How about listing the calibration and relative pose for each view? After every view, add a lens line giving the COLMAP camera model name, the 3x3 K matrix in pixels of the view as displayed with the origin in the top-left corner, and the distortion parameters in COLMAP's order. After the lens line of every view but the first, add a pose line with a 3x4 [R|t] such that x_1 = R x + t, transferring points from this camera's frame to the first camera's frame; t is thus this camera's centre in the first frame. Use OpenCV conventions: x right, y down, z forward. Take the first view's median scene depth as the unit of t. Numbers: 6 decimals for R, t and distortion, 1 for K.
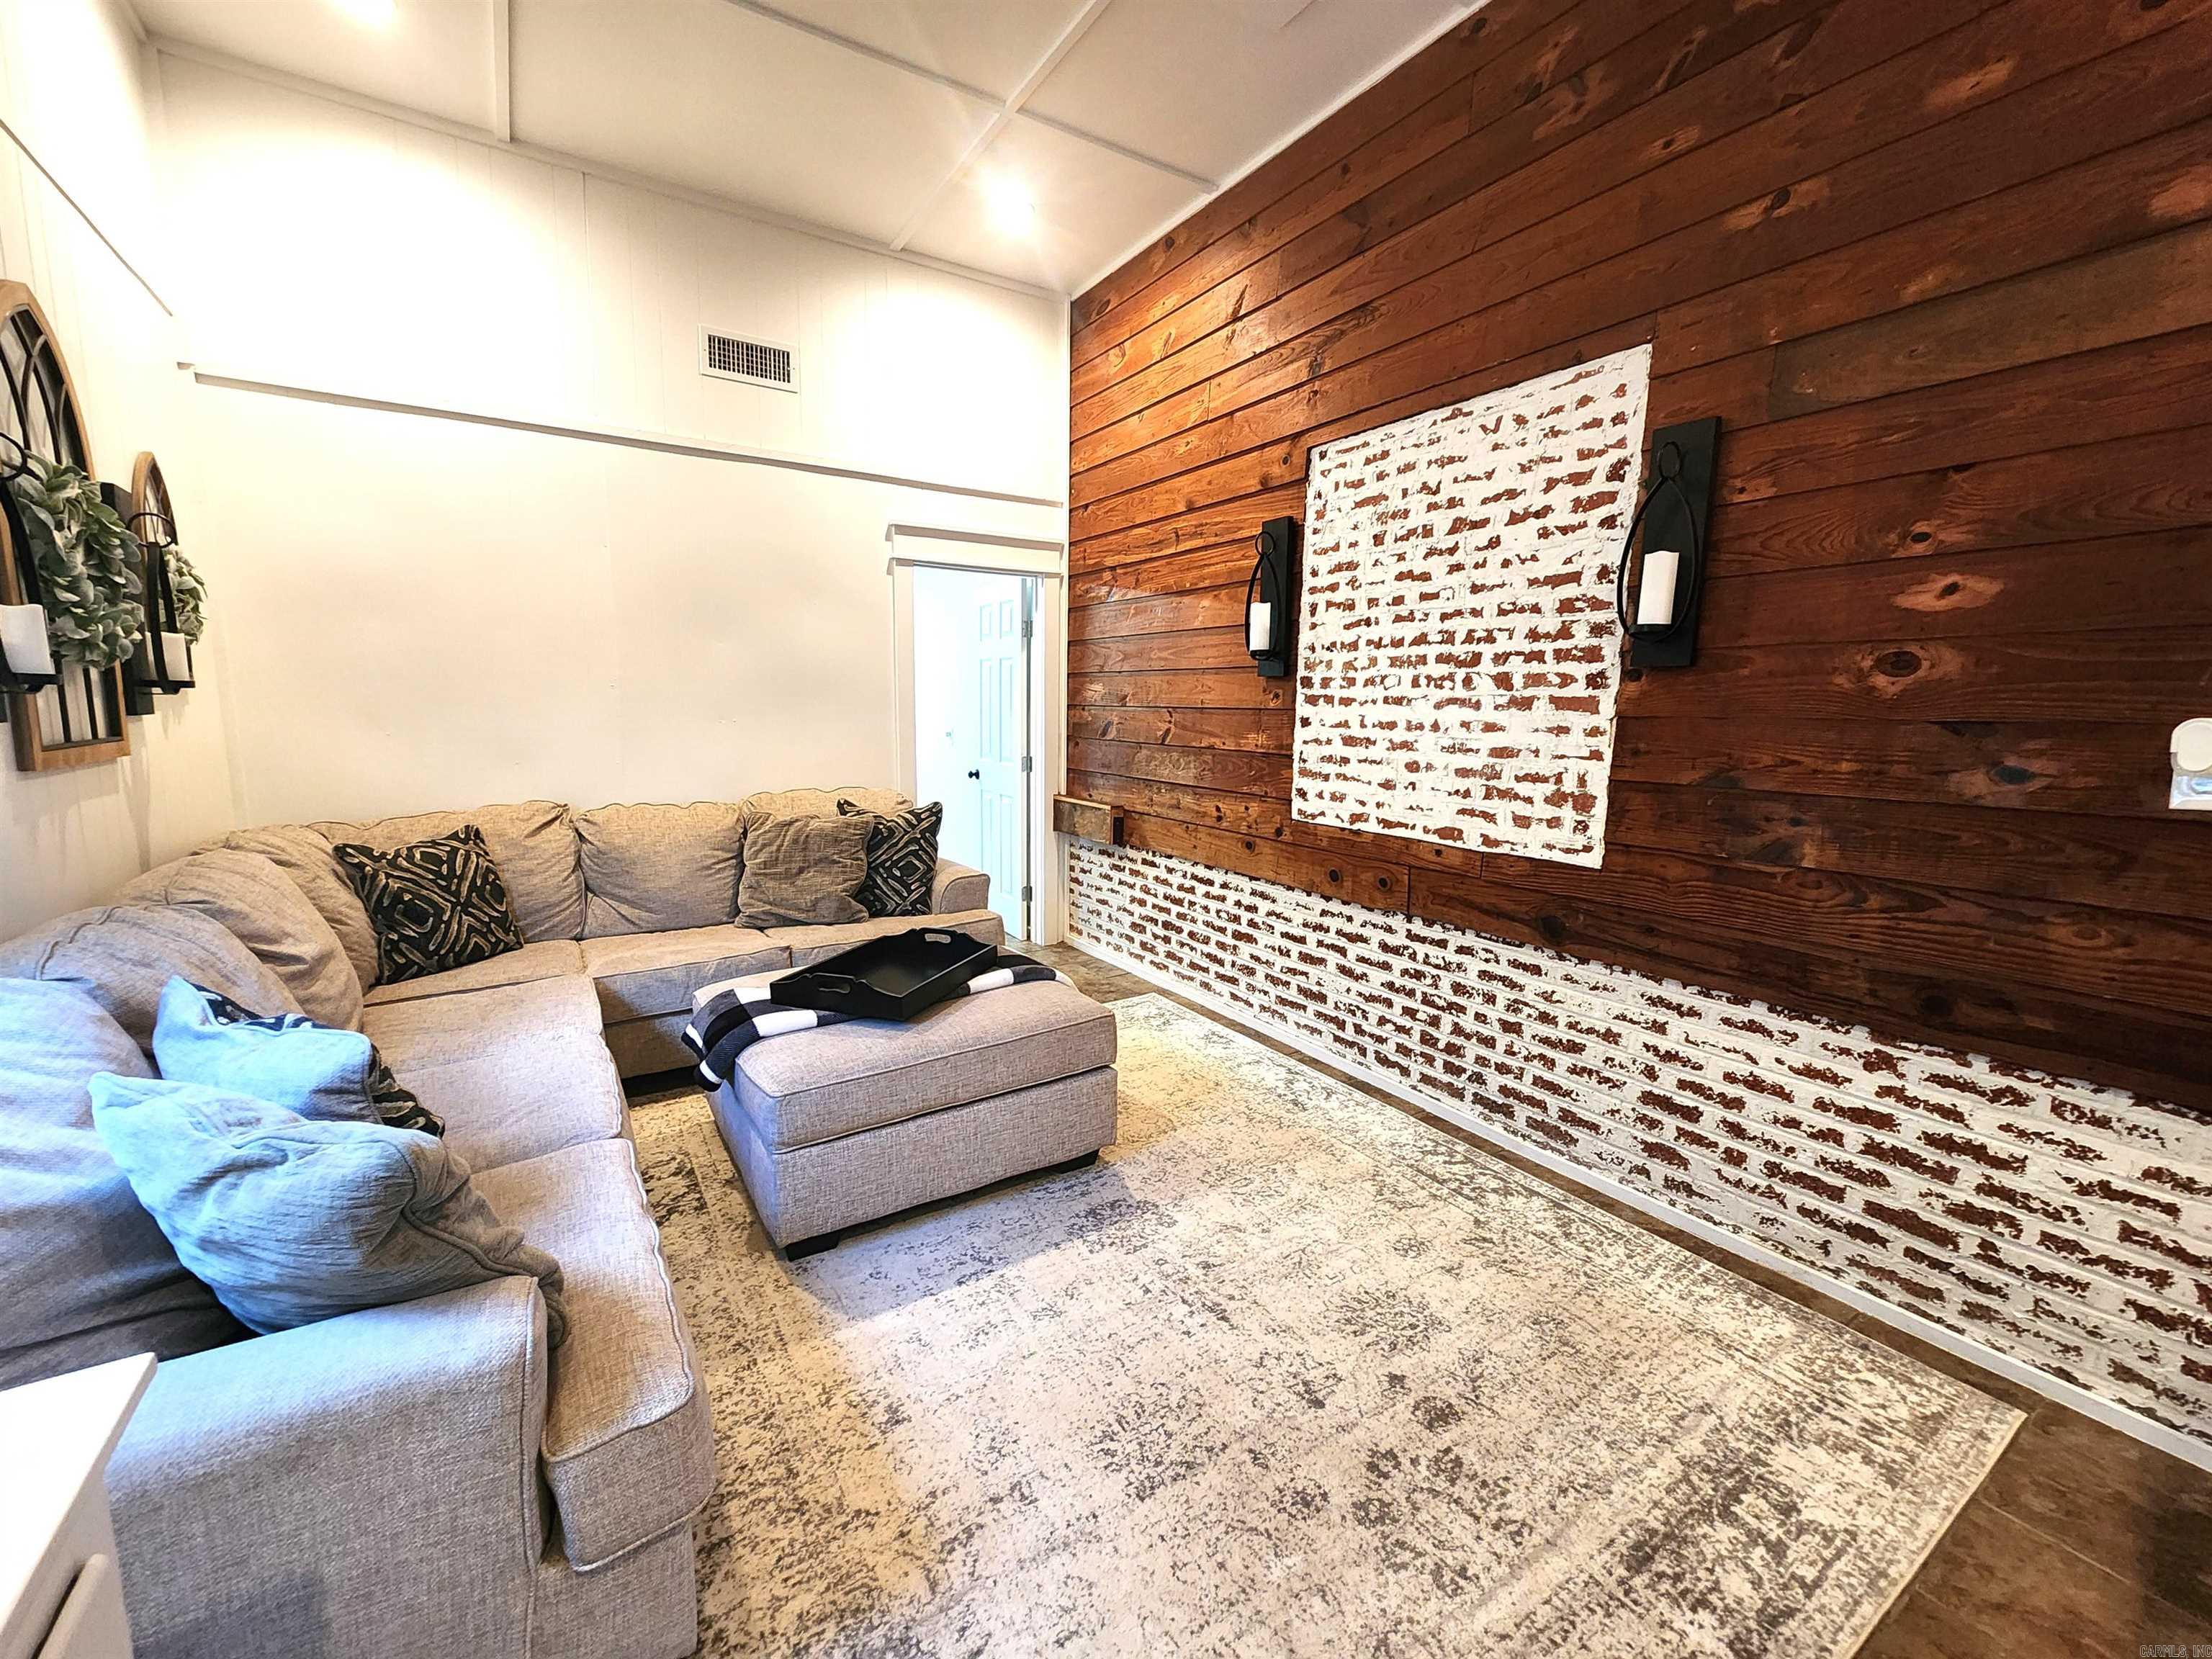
lens RADIAL K [[907.2, 0, 1117.7], [0, 907.2, 835.1], [0, 0, 1]] dist [0.002515, -0.000390]
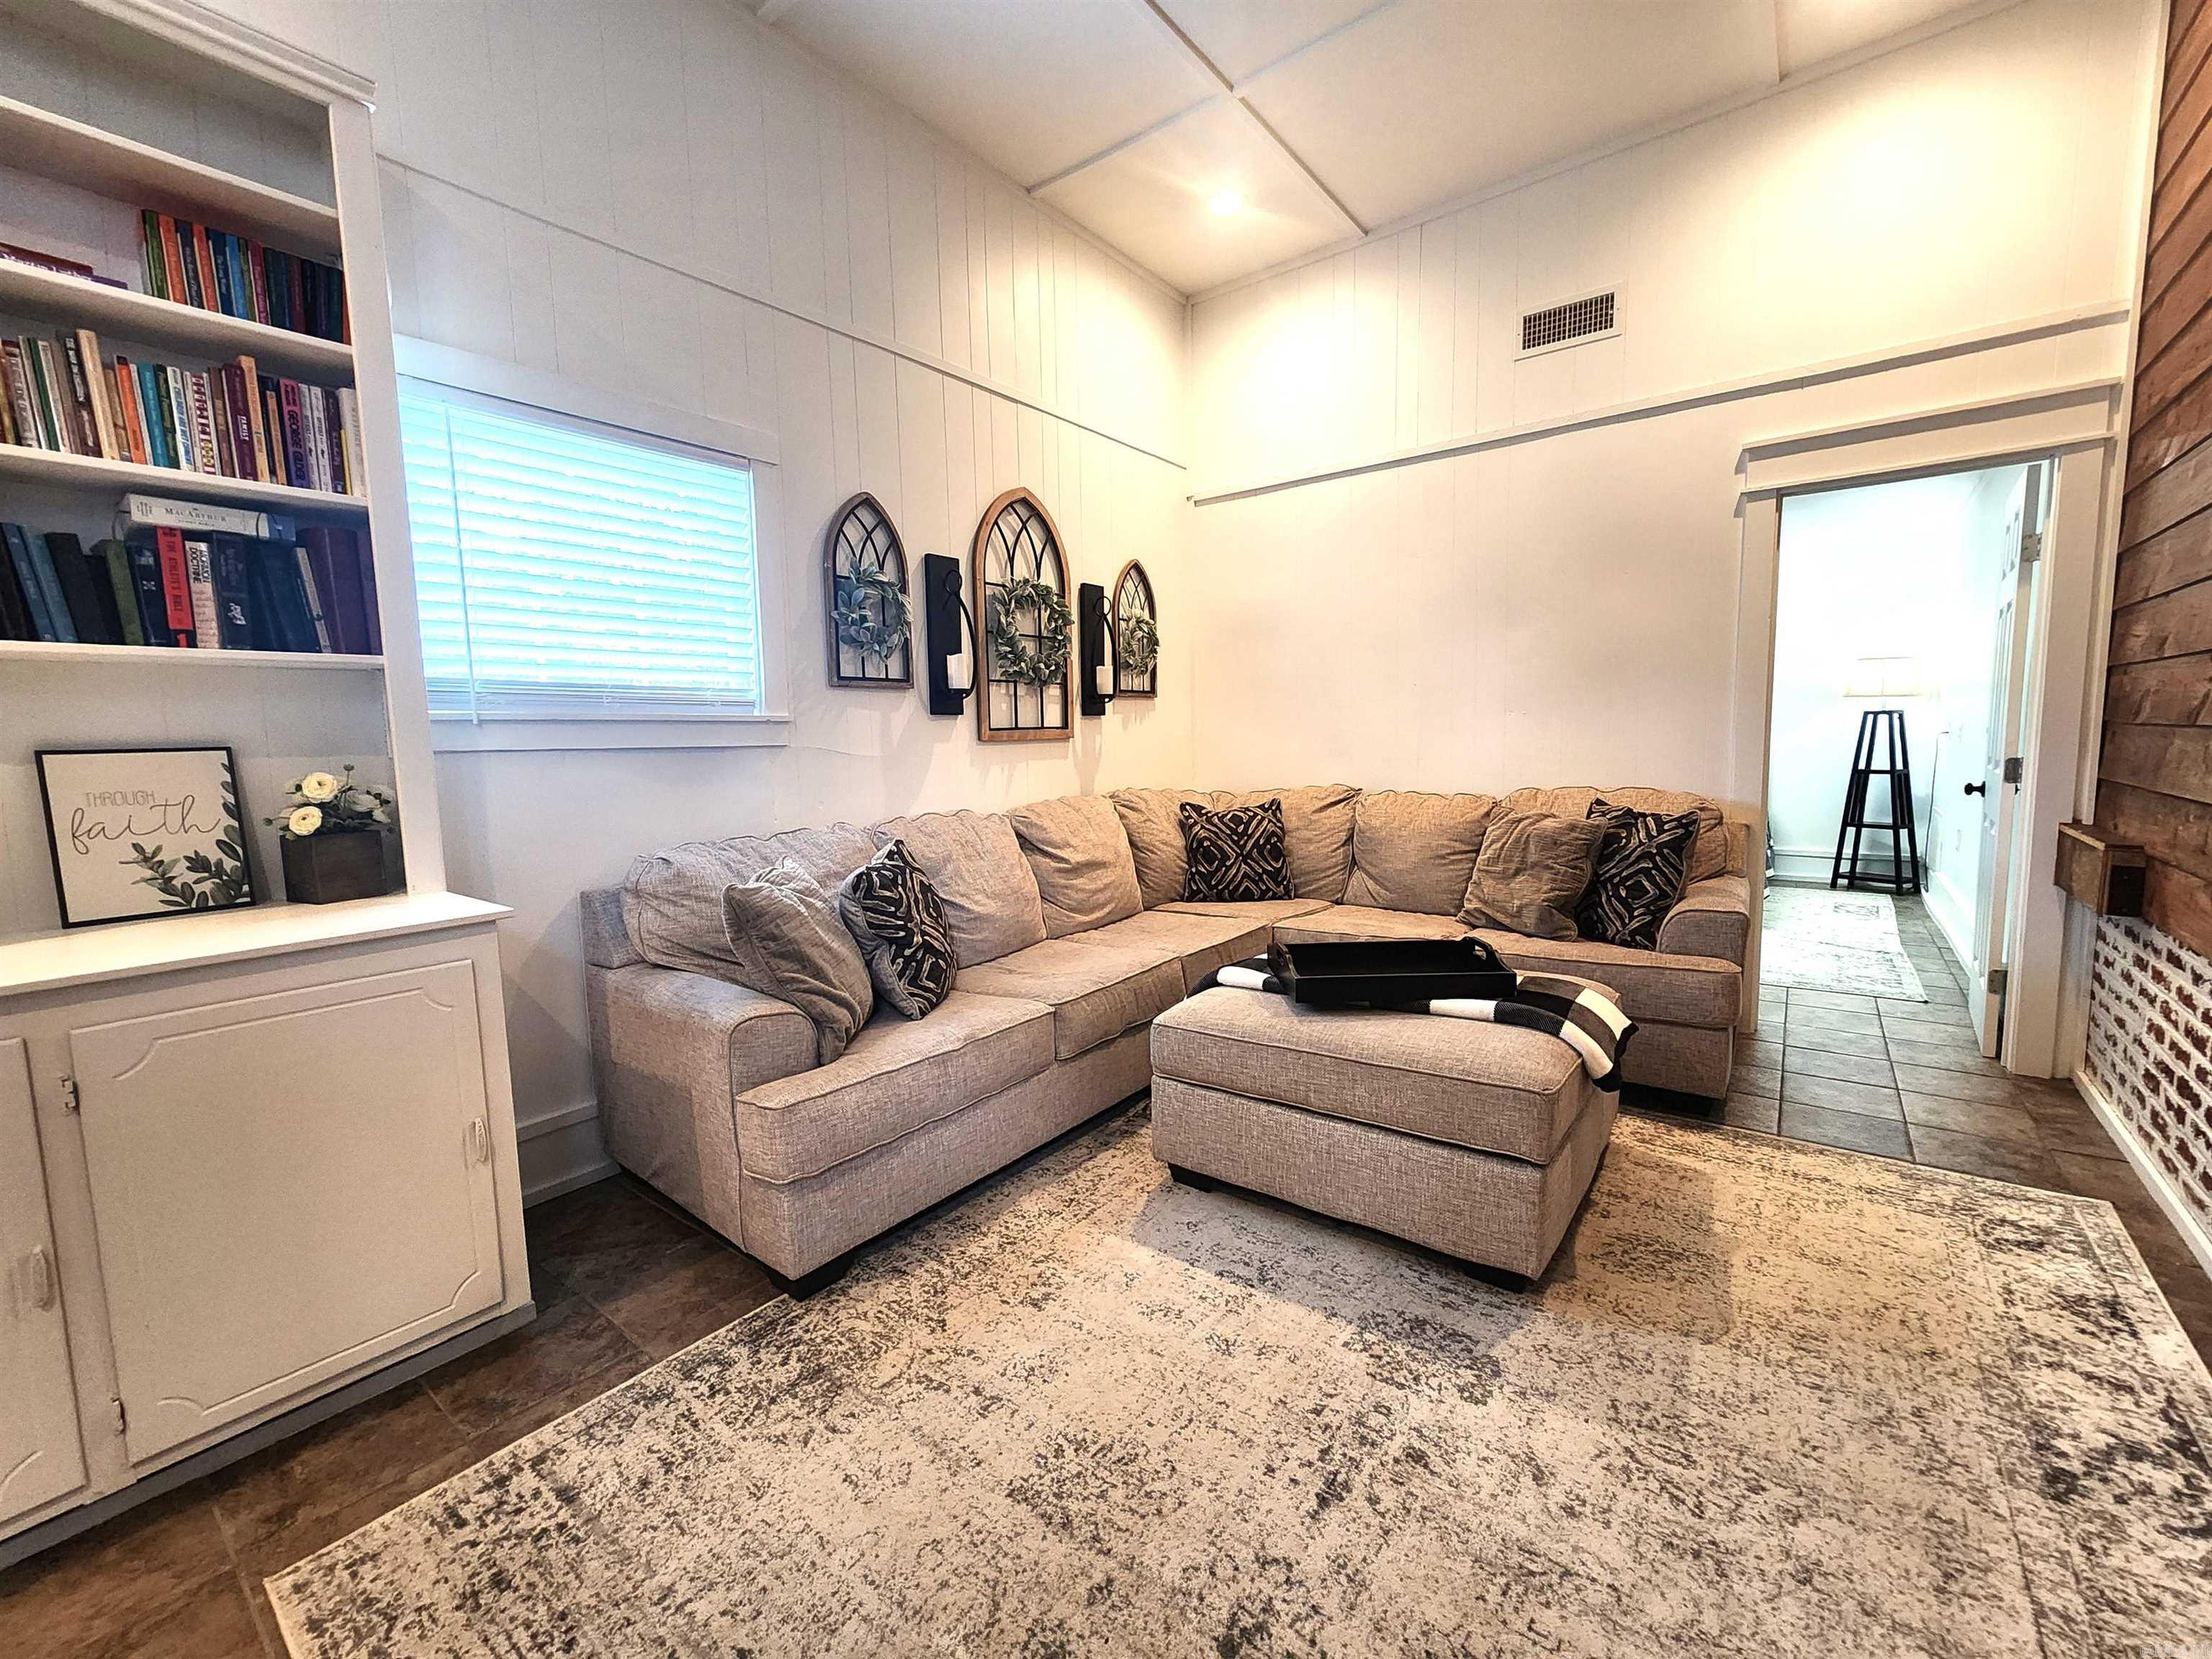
lens RADIAL K [[907.2, 0, 1109.3], [0, 907.2, 834.4], [0, 0, 1]] dist [0.002515, -0.000390]
pose [[0.331486, 0.084083, -0.939706, 0.427386], [-0.109599, 0.992709, 0.050164, 0.000493], [0.937073, 0.086362, 0.338284, 0.351394]]
